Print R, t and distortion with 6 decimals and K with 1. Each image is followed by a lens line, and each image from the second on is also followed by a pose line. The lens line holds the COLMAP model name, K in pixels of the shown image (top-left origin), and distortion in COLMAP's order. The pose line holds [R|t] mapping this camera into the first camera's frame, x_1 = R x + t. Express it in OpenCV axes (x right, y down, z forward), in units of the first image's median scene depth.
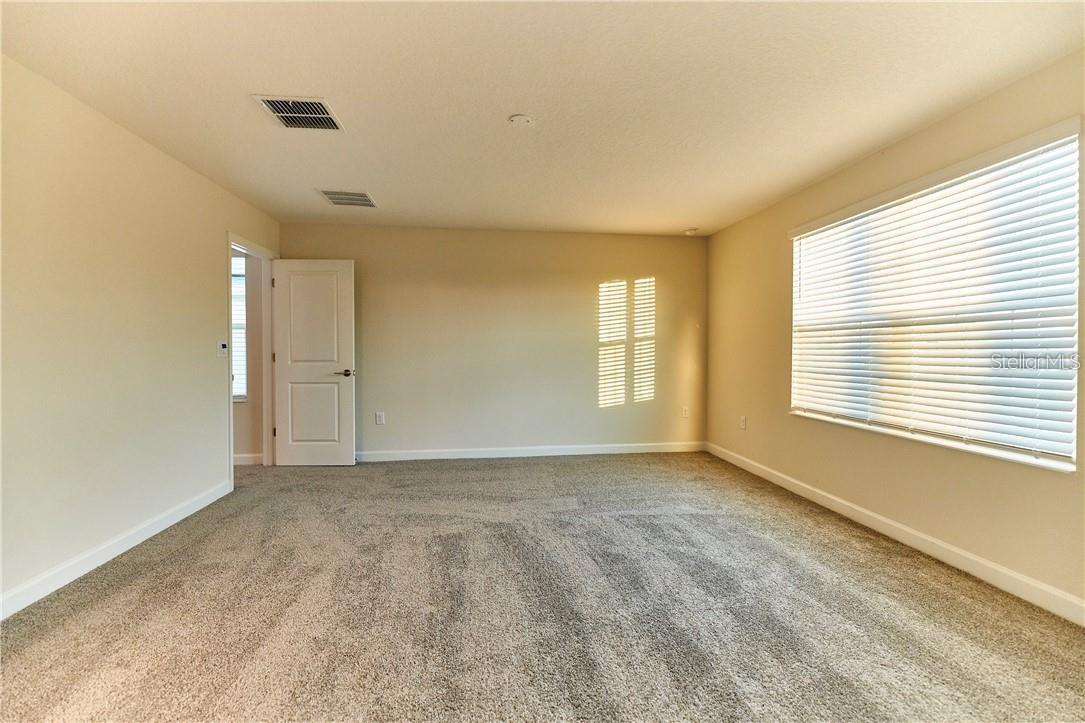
lens RADIAL K [[434.7, 0, 540.8], [0, 434.7, 352.8], [0, 0, 1]] dist [-0.001417, -0.000477]
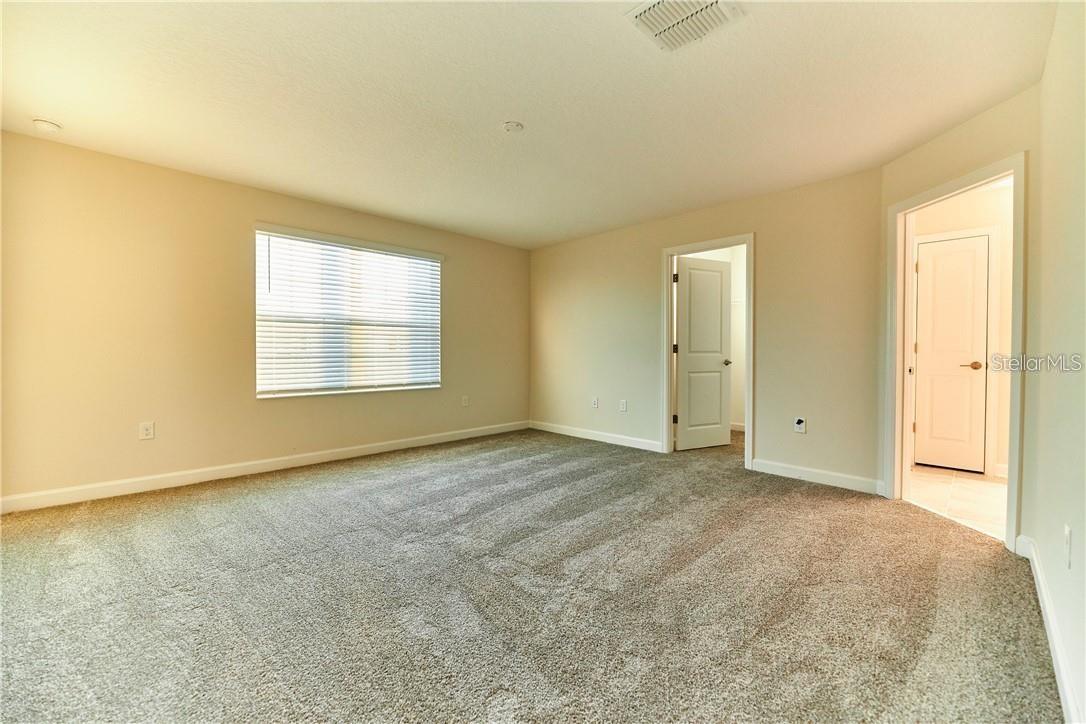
lens RADIAL K [[435.1, 0, 541.3], [0, 435.1, 353.3], [0, 0, 1]] dist [-0.001417, -0.000477]
pose [[-0.623256, -0.016490, 0.781844, -0.671742], [-0.010301, 0.999864, 0.012877, 0.010381], [-0.781950, -0.000028, -0.623341, 1.133583]]
